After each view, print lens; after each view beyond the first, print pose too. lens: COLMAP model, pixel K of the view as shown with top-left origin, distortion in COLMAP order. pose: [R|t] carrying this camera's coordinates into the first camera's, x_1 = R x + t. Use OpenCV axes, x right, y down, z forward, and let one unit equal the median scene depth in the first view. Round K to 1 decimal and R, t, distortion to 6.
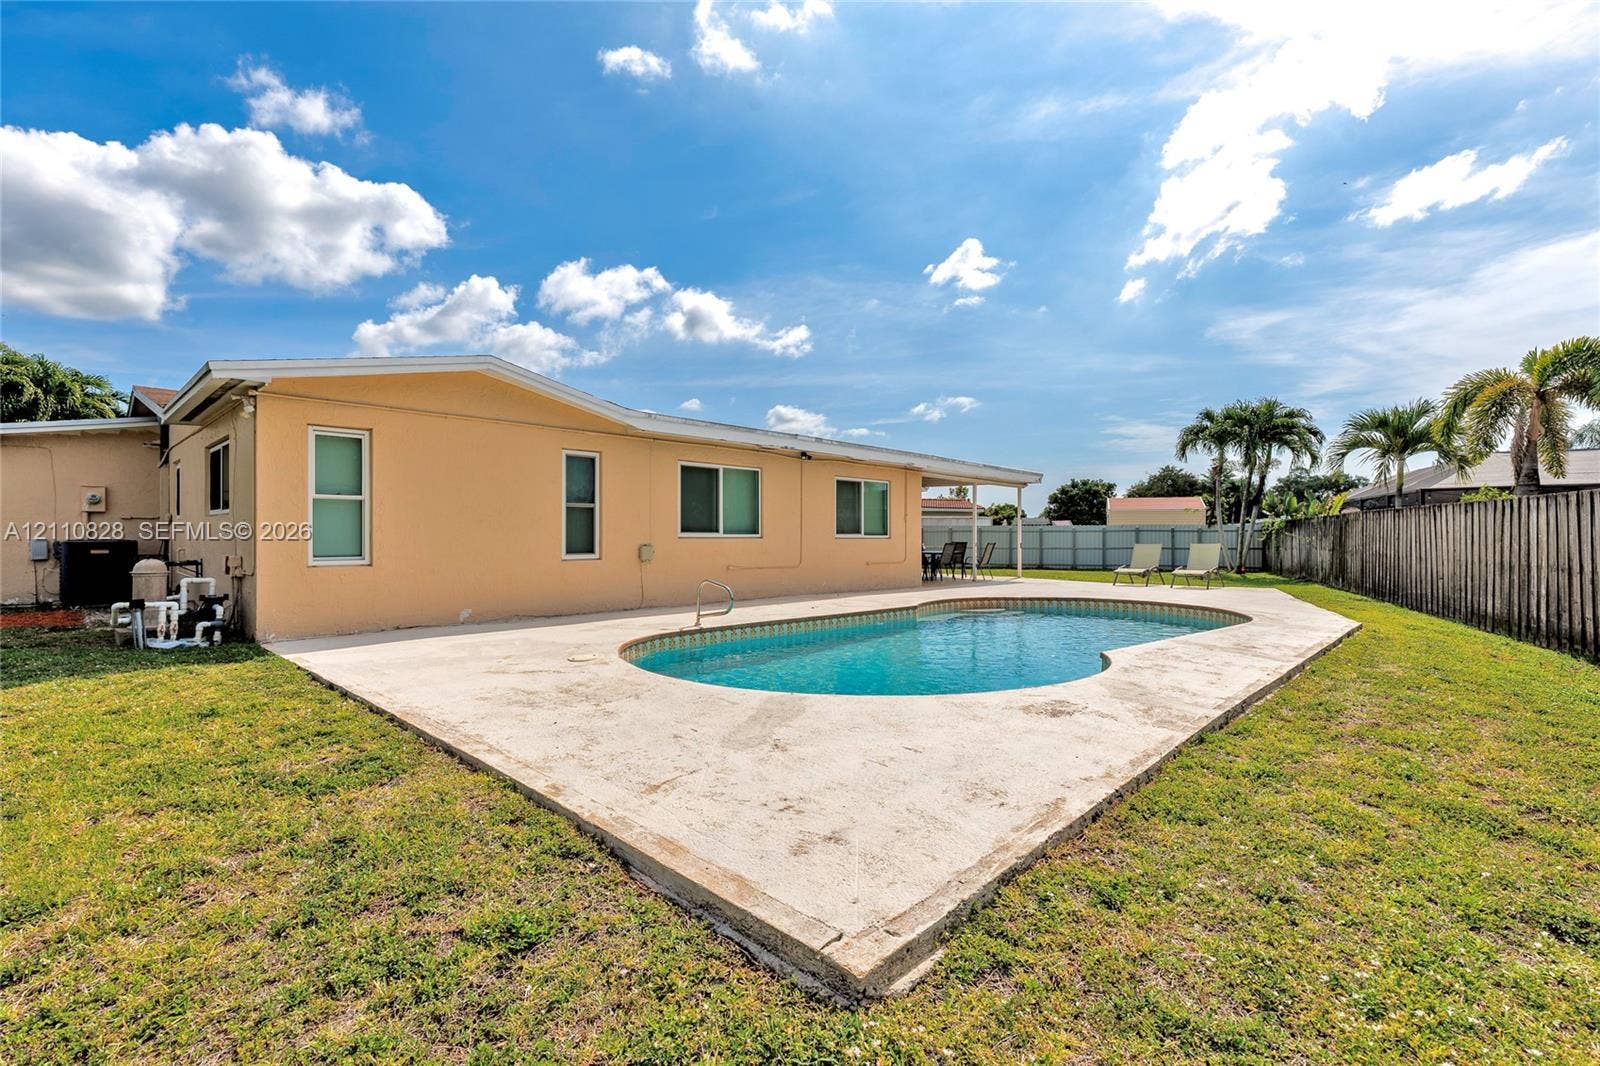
lens RADIAL K [[736.9, 0, 805.6], [0, 736.9, 539.2], [0, 0, 1]] dist [0.000816, 0.000252]
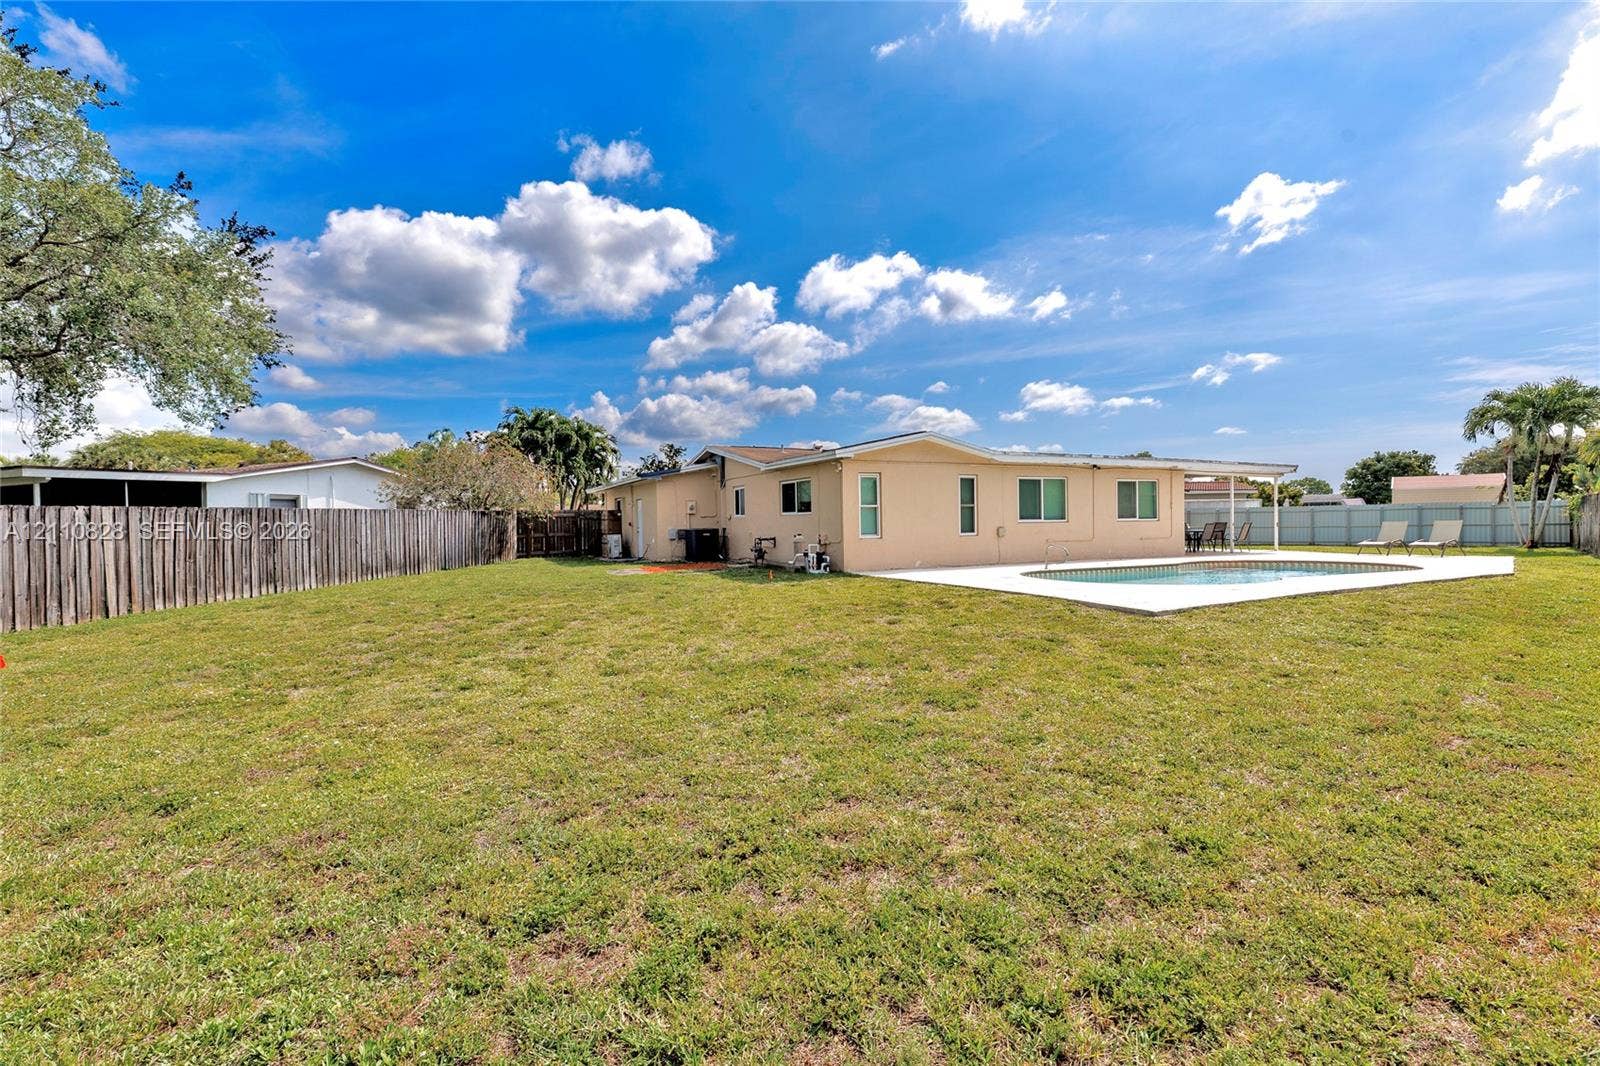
lens RADIAL K [[736.9, 0, 805.6], [0, 736.9, 539.2], [0, 0, 1]] dist [0.000816, 0.000252]
pose [[0.943048, -0.007634, -0.332569, -0.030629], [0.014984, 0.999697, 0.019541, -0.001741], [0.332319, -0.023411, 0.942876, -0.316470]]
